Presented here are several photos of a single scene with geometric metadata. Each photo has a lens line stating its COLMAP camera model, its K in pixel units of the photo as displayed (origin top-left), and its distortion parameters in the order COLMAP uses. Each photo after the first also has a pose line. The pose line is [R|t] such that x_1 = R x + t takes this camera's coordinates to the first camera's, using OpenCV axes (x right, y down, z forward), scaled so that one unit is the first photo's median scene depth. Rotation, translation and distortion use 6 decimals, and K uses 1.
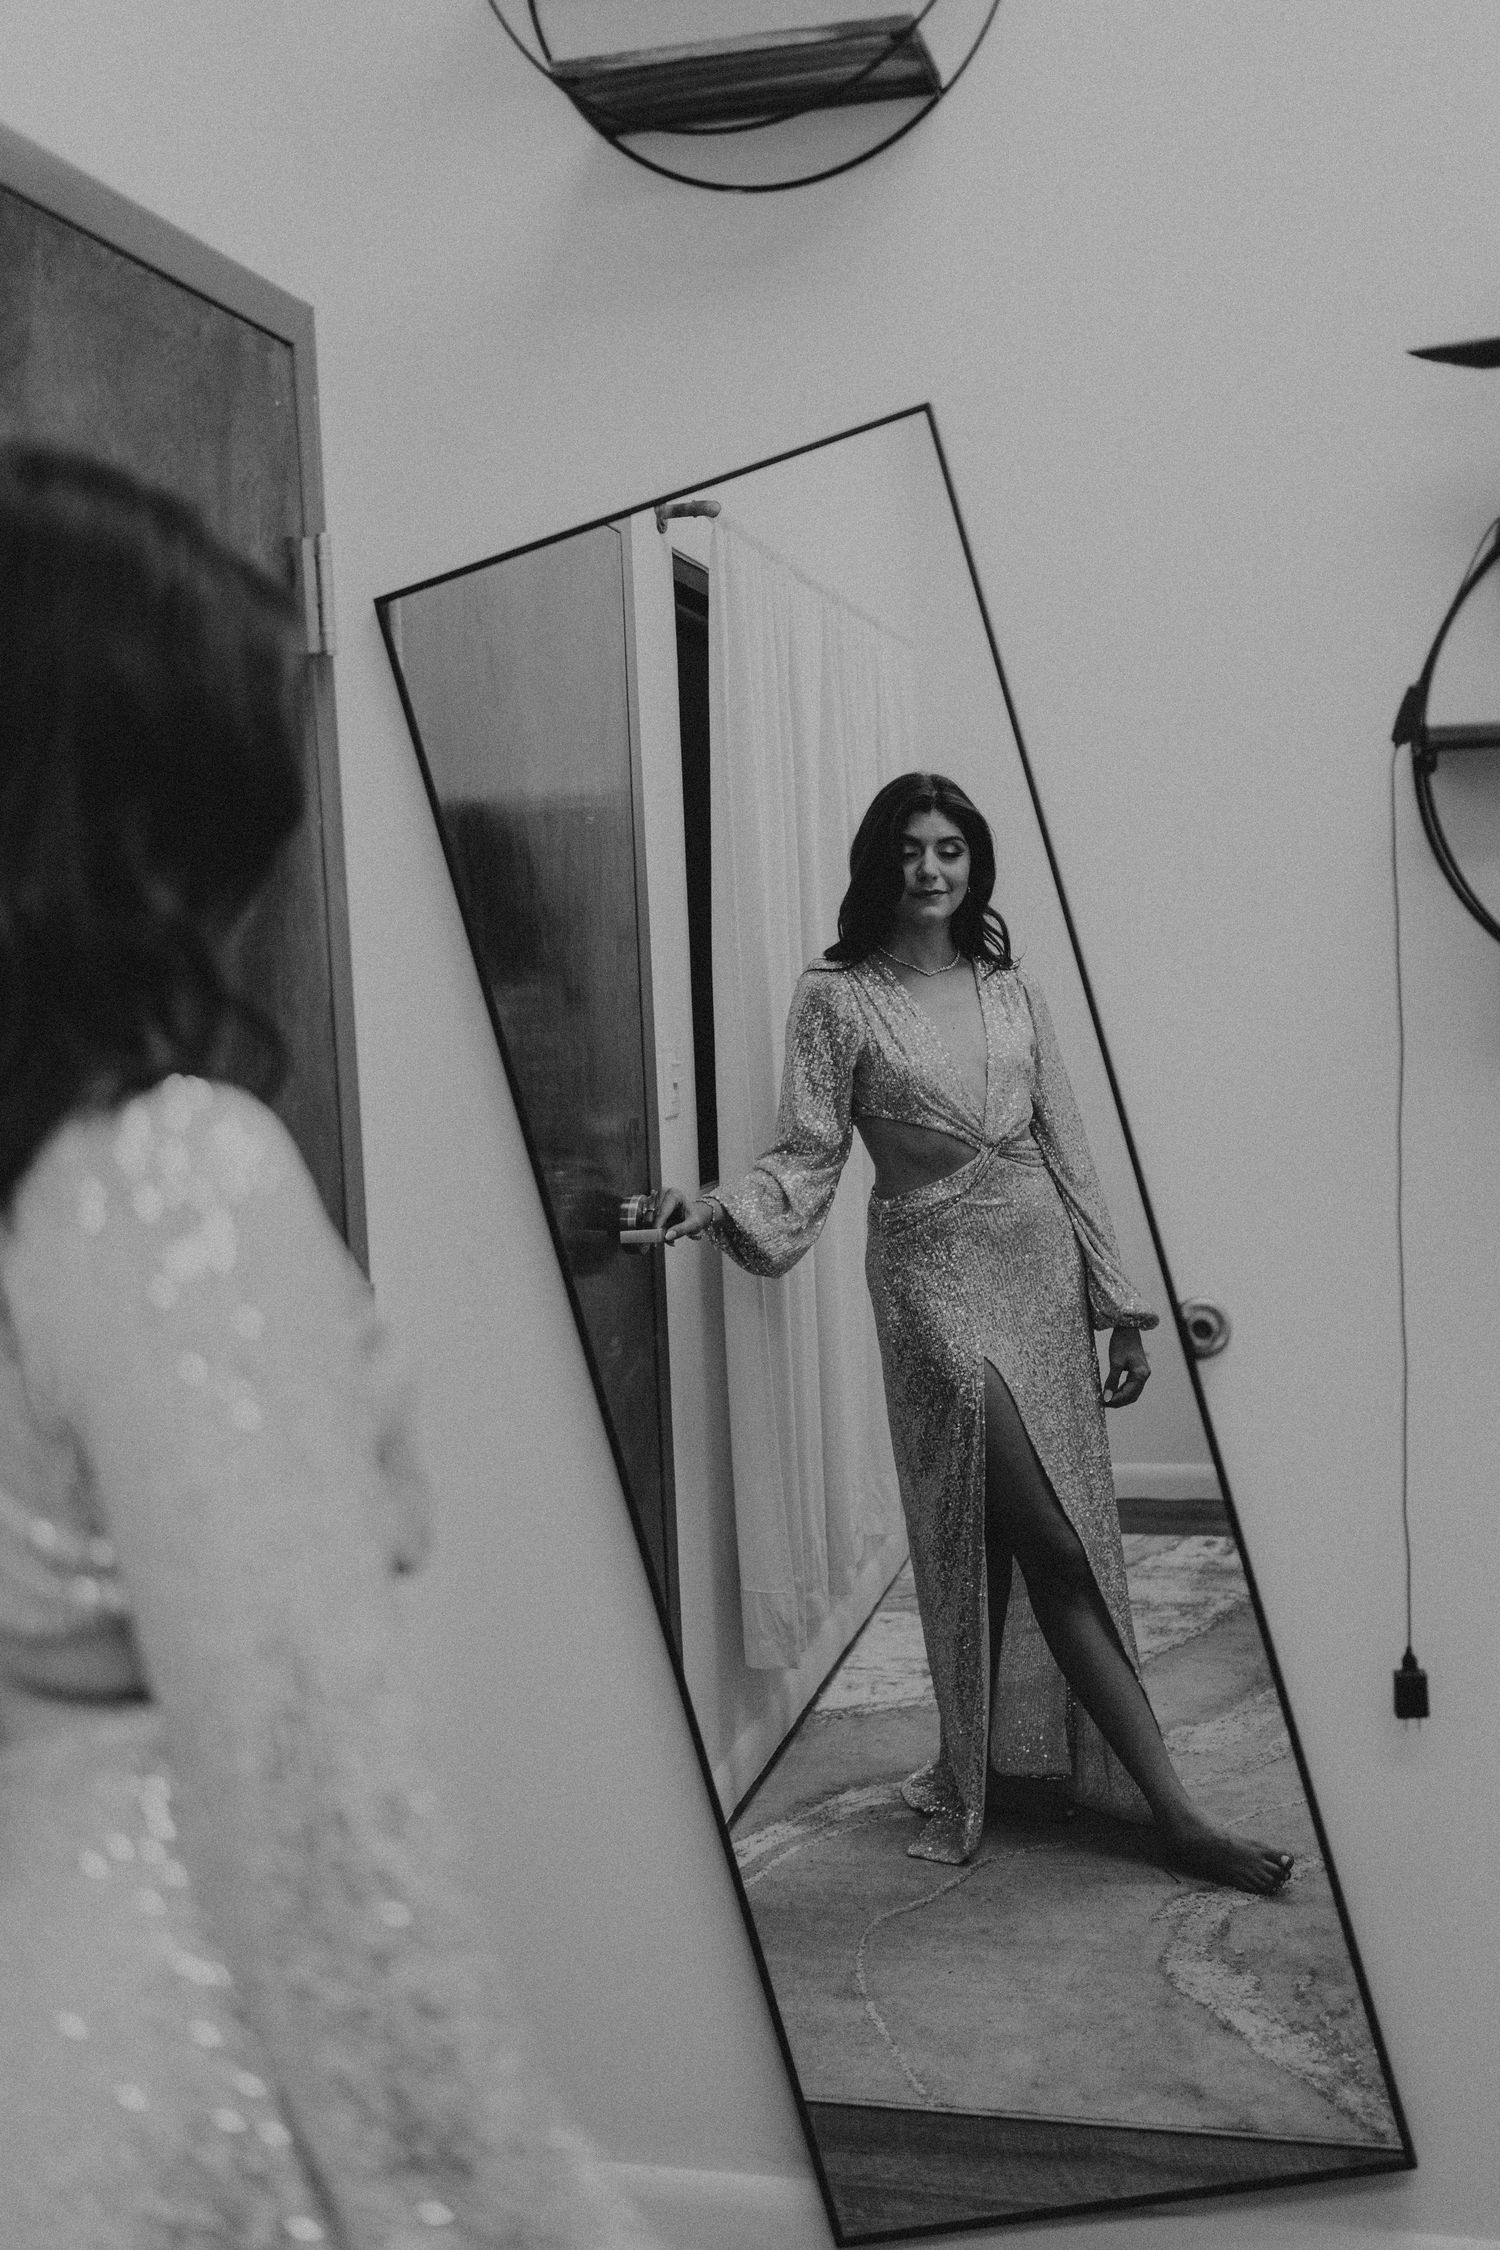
lens RADIAL K [[2235.2, 0, 718.6], [0, 2235.2, 1130.0], [0, 0, 1]] dist [-0.005396, 0.015415]
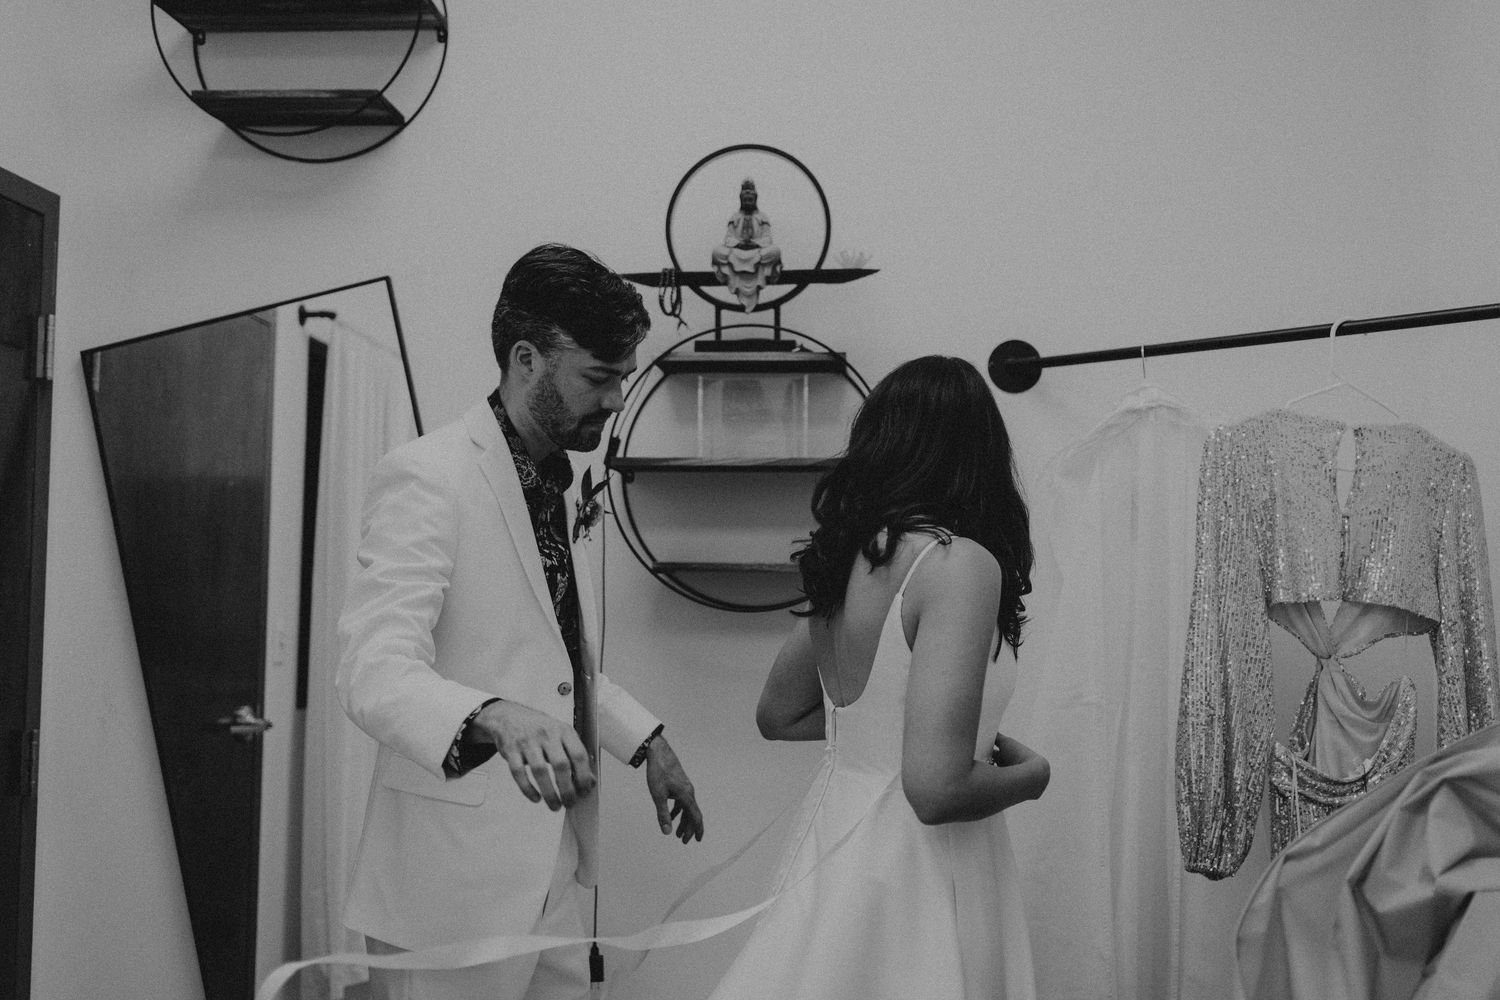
lens RADIAL K [[1490.1, 0, 671.7], [0, 1490.1, 506.3], [0, 0, 1]] dist [-0.005396, 0.015415]
pose [[0.985287, 0.065354, 0.157921, 0.145347], [-0.042076, 0.988317, -0.146489, 0.048653], [-0.165650, 0.137689, 0.976525, -0.267879]]
